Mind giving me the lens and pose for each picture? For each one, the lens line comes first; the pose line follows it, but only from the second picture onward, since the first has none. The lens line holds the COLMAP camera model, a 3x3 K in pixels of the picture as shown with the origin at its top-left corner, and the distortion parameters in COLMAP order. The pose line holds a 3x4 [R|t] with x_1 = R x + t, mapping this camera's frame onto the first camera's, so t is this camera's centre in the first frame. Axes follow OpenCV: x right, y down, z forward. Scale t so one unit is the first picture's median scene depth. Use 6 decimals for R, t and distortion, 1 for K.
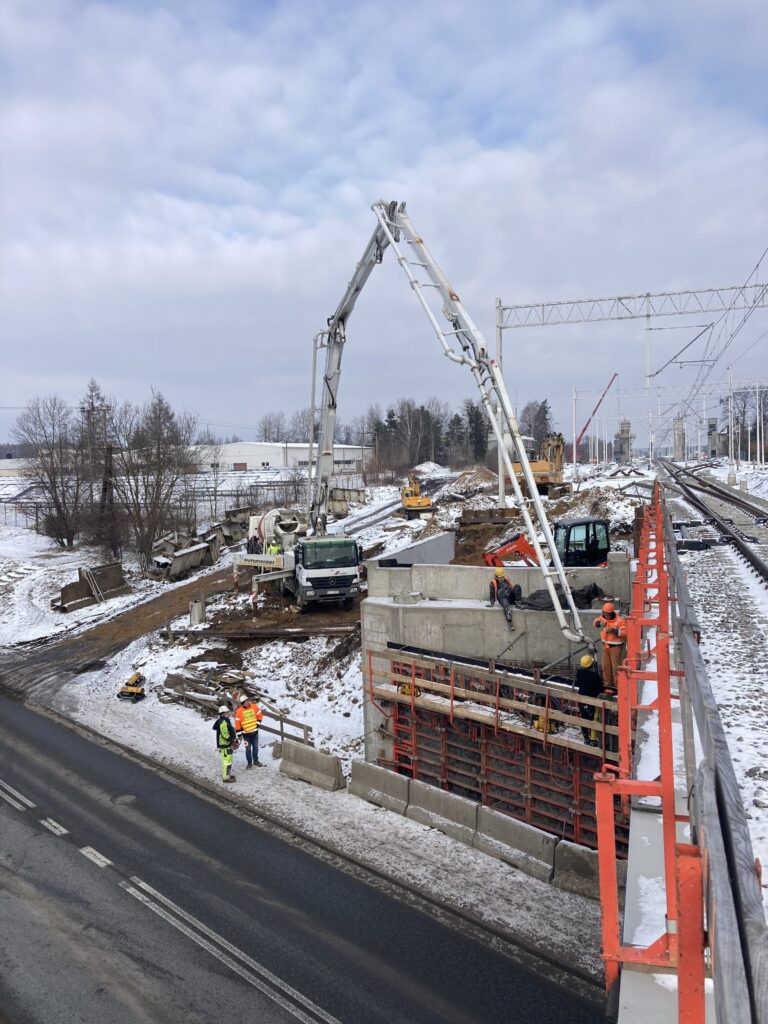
lens RADIAL K [[840.1, 0, 378.8], [0, 840.1, 505.5], [0, 0, 1]] dist [0.045512, -0.004895]
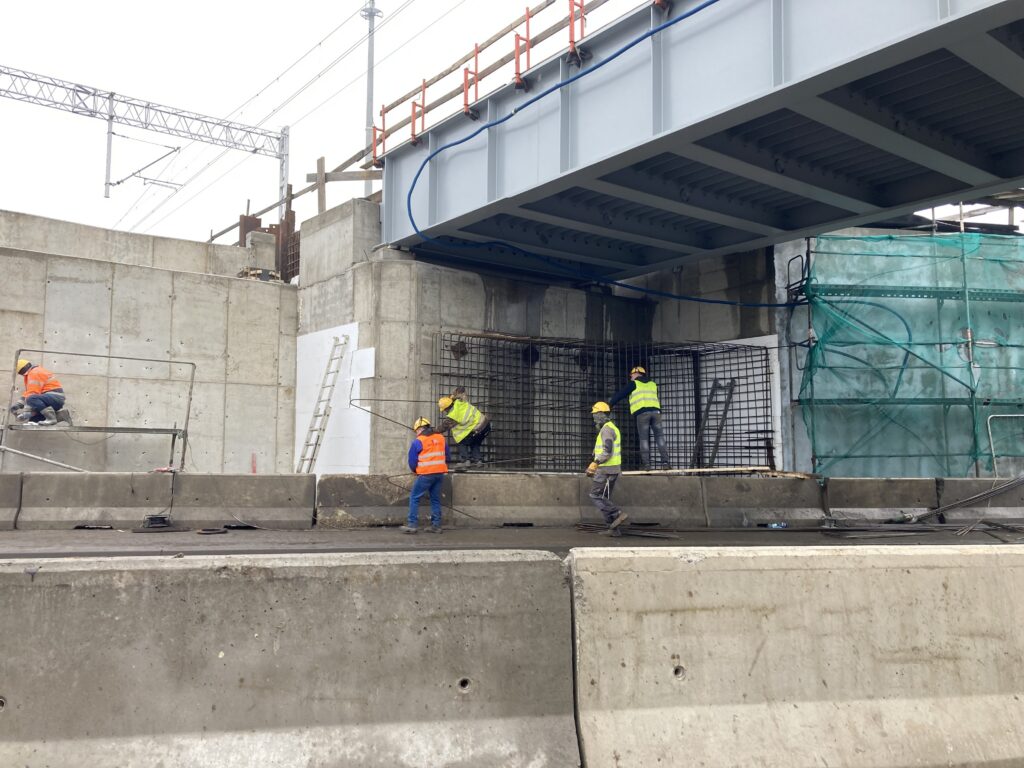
lens RADIAL K [[835.7, 0, 489.9], [0, 835.7, 387.9], [0, 0, 1]] dist [0.041377, 0.012264]
pose [[0.575260, 0.098066, 0.812071, -0.085351], [0.023110, 0.990442, -0.135977, 0.107028], [-0.817644, 0.096989, 0.567496, 0.105511]]
